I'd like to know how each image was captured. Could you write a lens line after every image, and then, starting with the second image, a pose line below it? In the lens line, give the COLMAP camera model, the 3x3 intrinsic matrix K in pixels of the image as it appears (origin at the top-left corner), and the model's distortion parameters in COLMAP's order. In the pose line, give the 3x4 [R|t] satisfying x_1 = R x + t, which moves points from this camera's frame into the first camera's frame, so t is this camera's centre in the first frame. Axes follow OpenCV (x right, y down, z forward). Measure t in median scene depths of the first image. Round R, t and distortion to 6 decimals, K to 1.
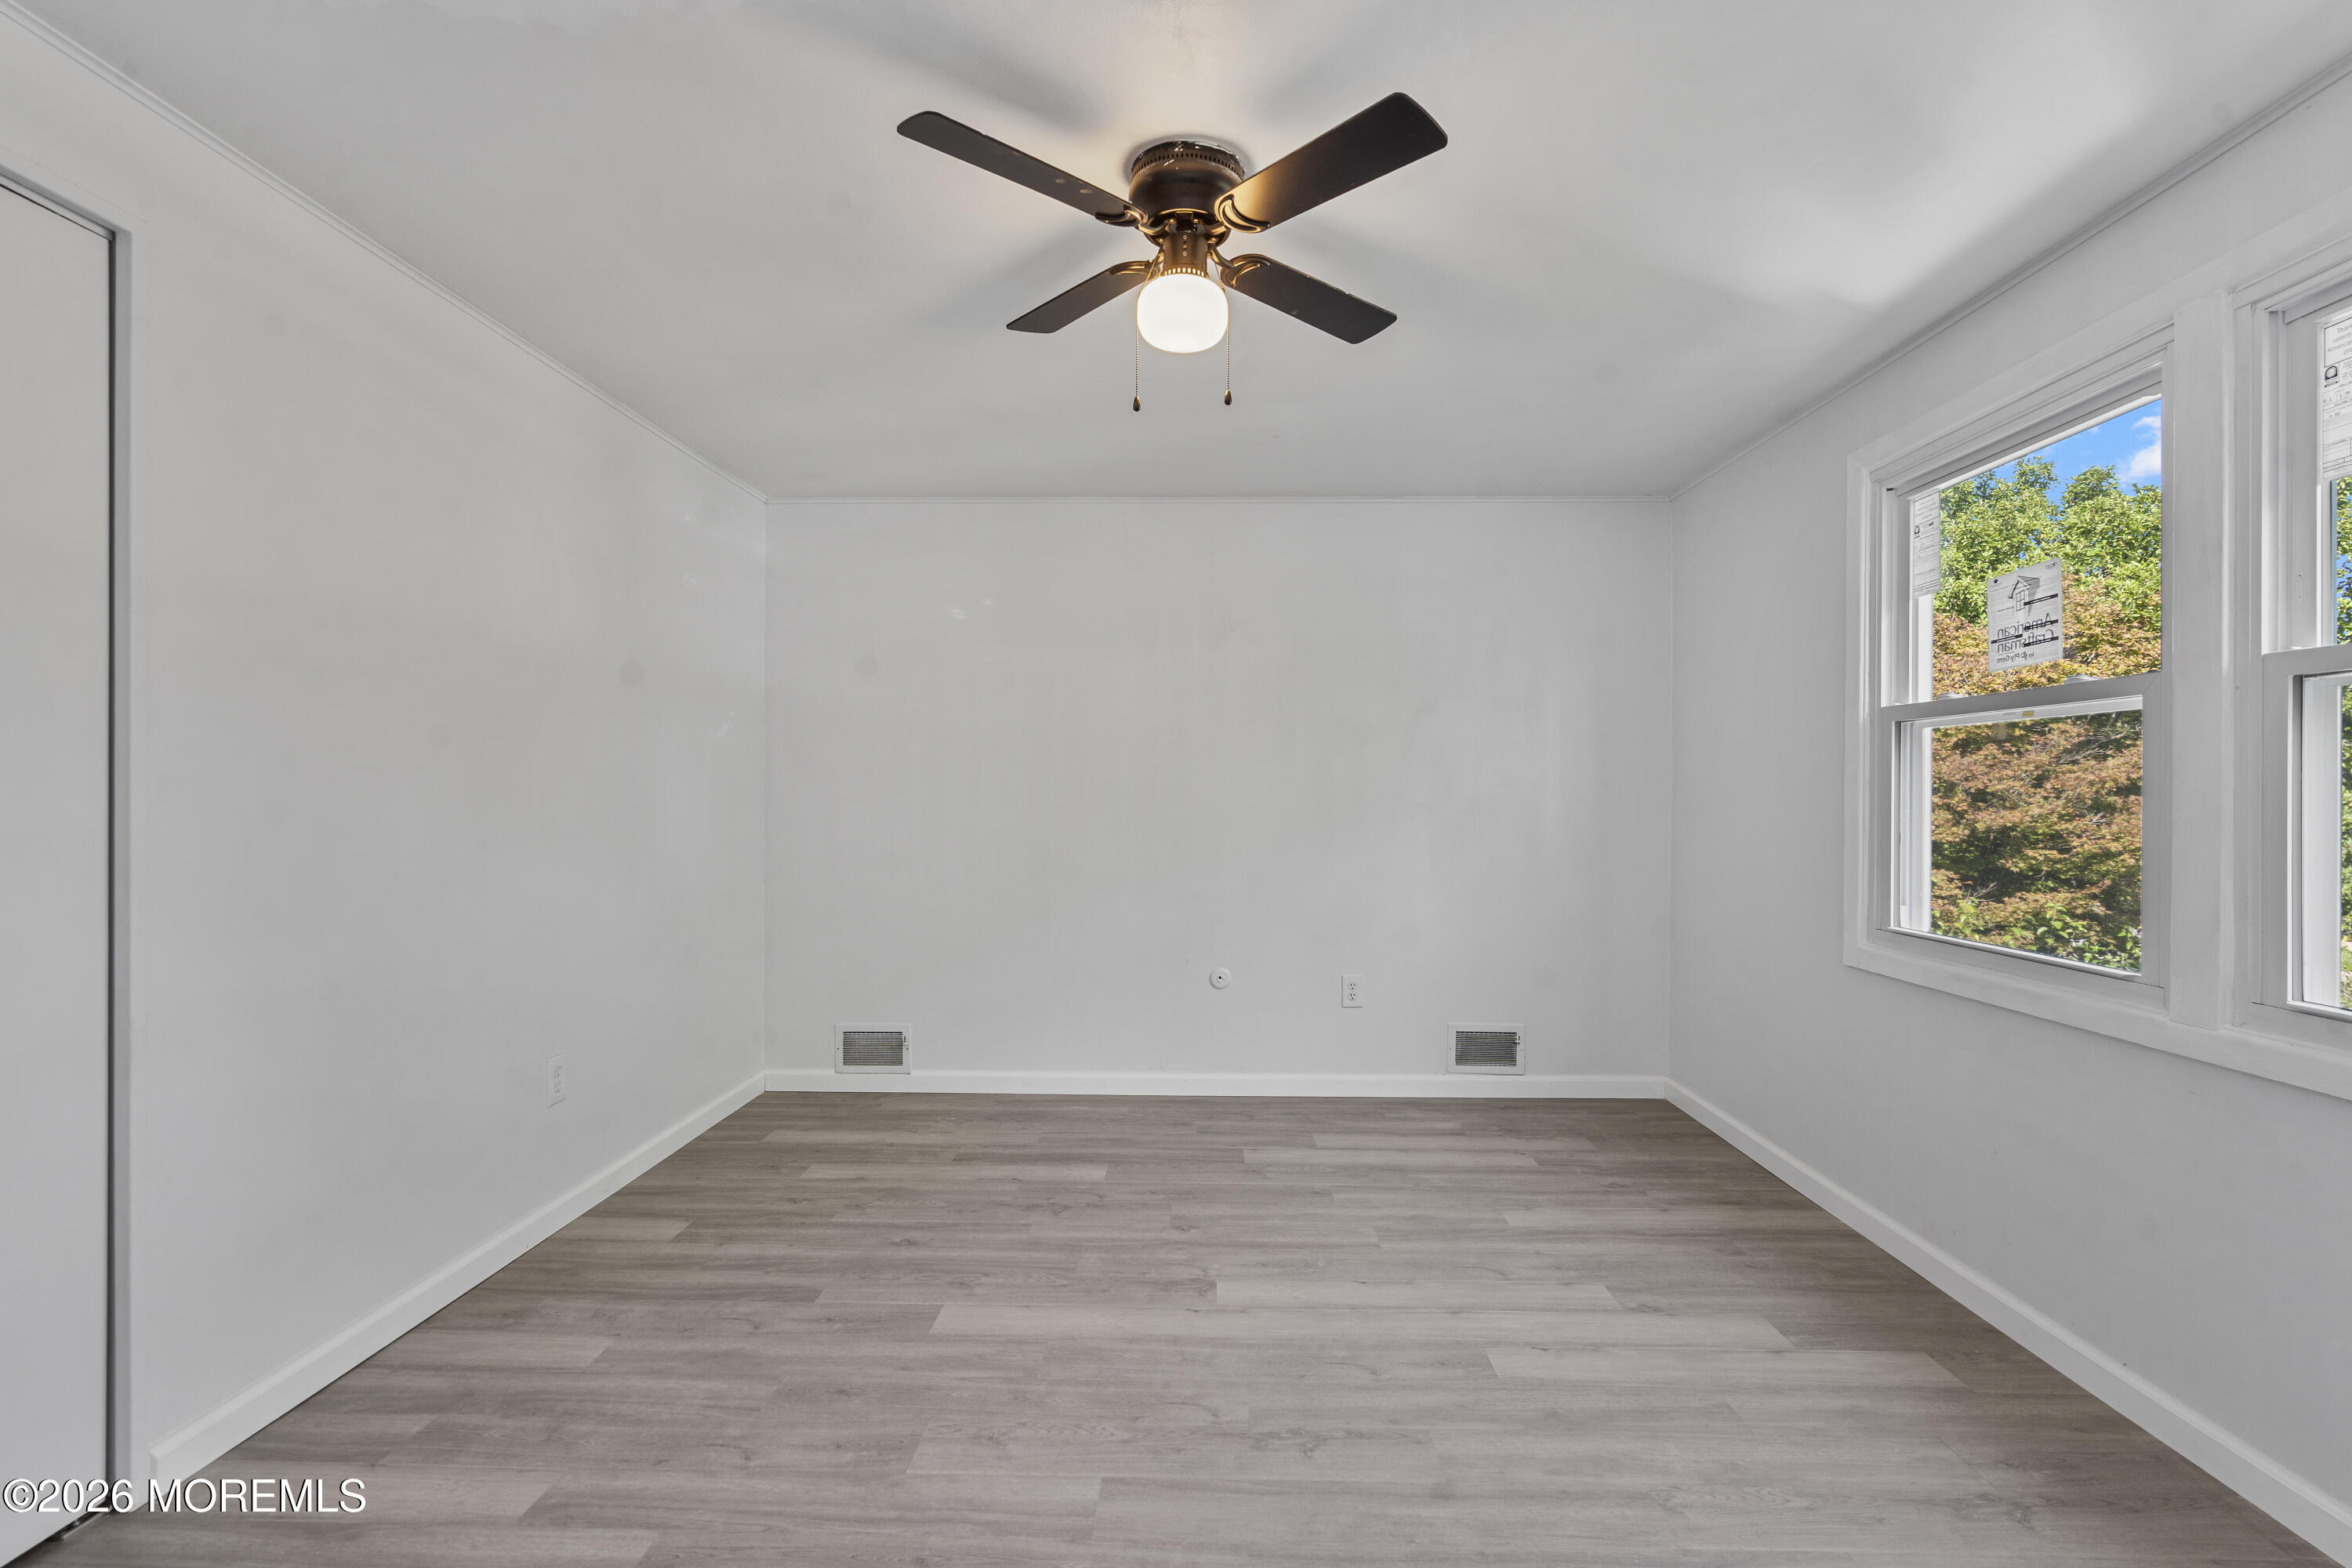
lens RADIAL K [[1067.5, 0, 1181.7], [0, 1067.5, 782.2], [0, 0, 1]] dist [-0.010348, 0.005535]
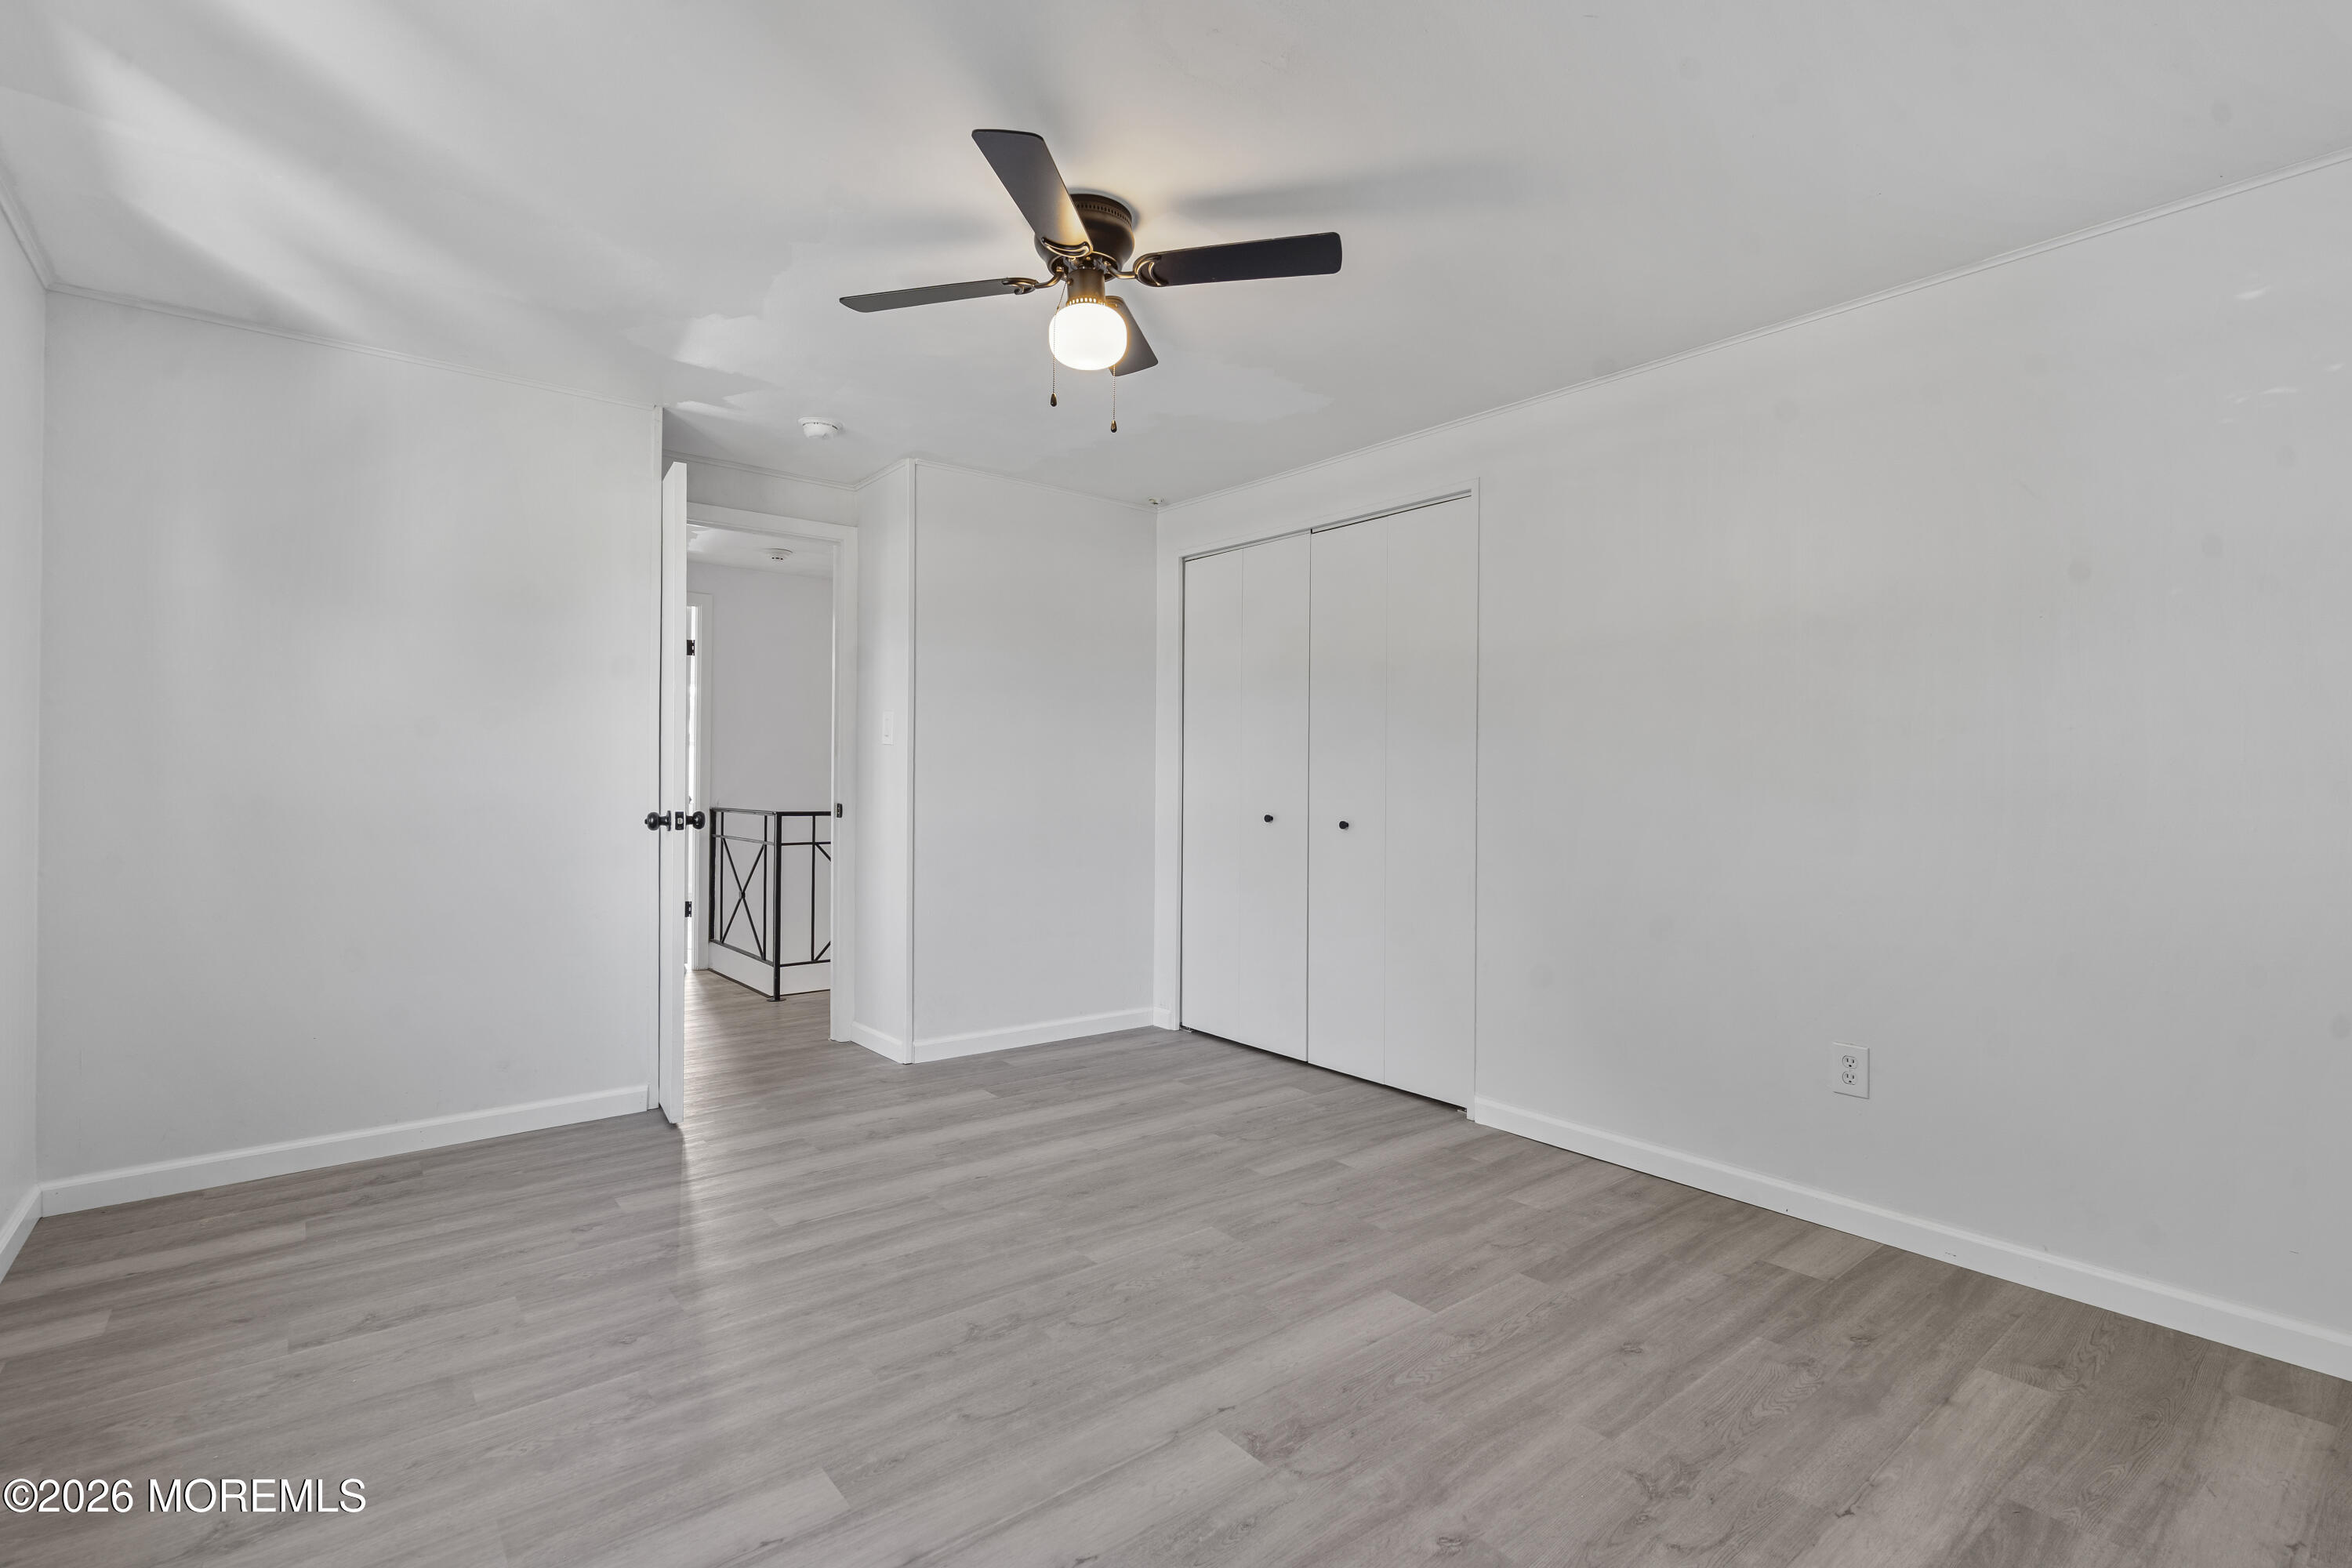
lens RADIAL K [[1067.5, 0, 1181.7], [0, 1067.5, 782.2], [0, 0, 1]] dist [-0.010348, 0.005535]
pose [[-0.753286, -0.009511, -0.657624, 0.558309], [-0.005214, 0.999950, -0.008490, 0.048170], [0.657672, -0.002967, -0.753298, 1.592616]]
